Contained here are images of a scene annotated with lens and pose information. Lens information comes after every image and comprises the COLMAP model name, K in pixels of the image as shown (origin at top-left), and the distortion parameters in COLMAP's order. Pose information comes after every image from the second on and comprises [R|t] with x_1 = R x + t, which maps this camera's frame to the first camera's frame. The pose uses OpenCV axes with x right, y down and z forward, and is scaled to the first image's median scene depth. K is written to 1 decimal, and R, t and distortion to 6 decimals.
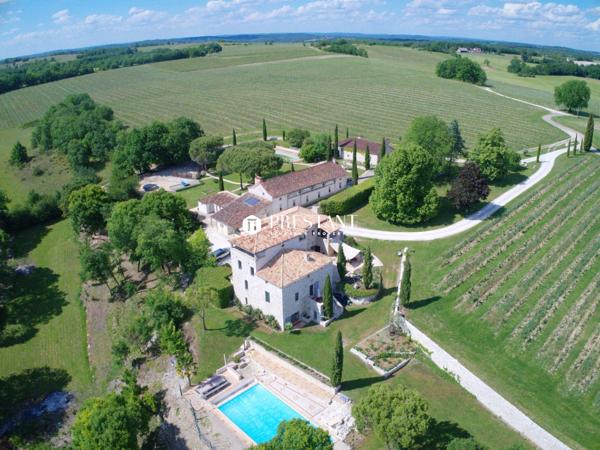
lens RADIAL K [[457.7, 0, 300.0], [0, 457.7, 225.0], [0, 0, 1]] dist [-0.254903, 0.075144]
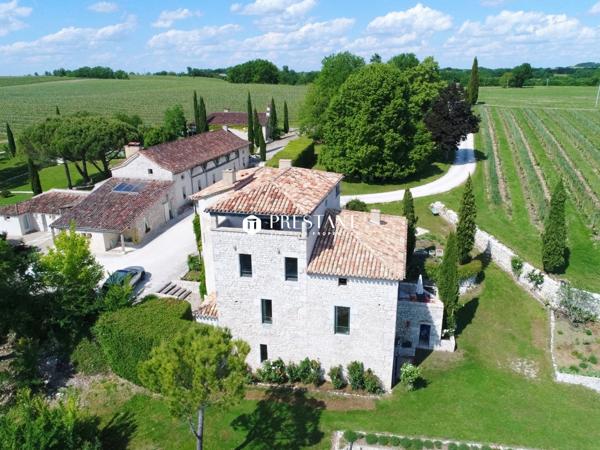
lens RADIAL K [[459.1, 0, 300.0], [0, 459.1, 225.0], [0, 0, 1]] dist [0.004340, 0.002313]
pose [[0.857823, -0.164645, 0.486859, -0.226654], [0.215925, 0.975093, -0.050695, 0.067374], [-0.466387, 0.148612, 0.872008, 0.495412]]
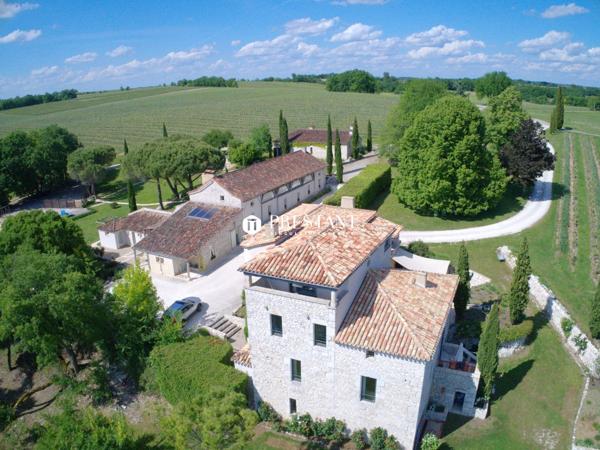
lens RADIAL K [[457.7, 0, 300.0], [0, 457.7, 225.0], [0, 0, 1]] dist [-0.254903, 0.075144]
pose [[0.948484, -0.111703, 0.296481, -0.176930], [0.142583, 0.986161, -0.084593, 0.029756], [-0.282929, 0.122508, 0.951285, 0.484338]]
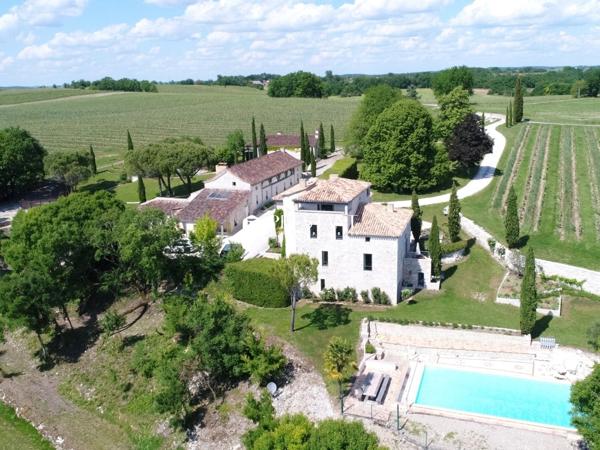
lens RADIAL K [[573.1, 0, 298.3], [0, 573.1, 215.7], [0, 0, 1]] dist [0.020190, 0.008466]
pose [[0.896273, -0.123540, 0.425949, -0.431266], [0.202188, 0.968627, -0.144506, 0.152371], [-0.394734, 0.215639, 0.893132, 0.154100]]
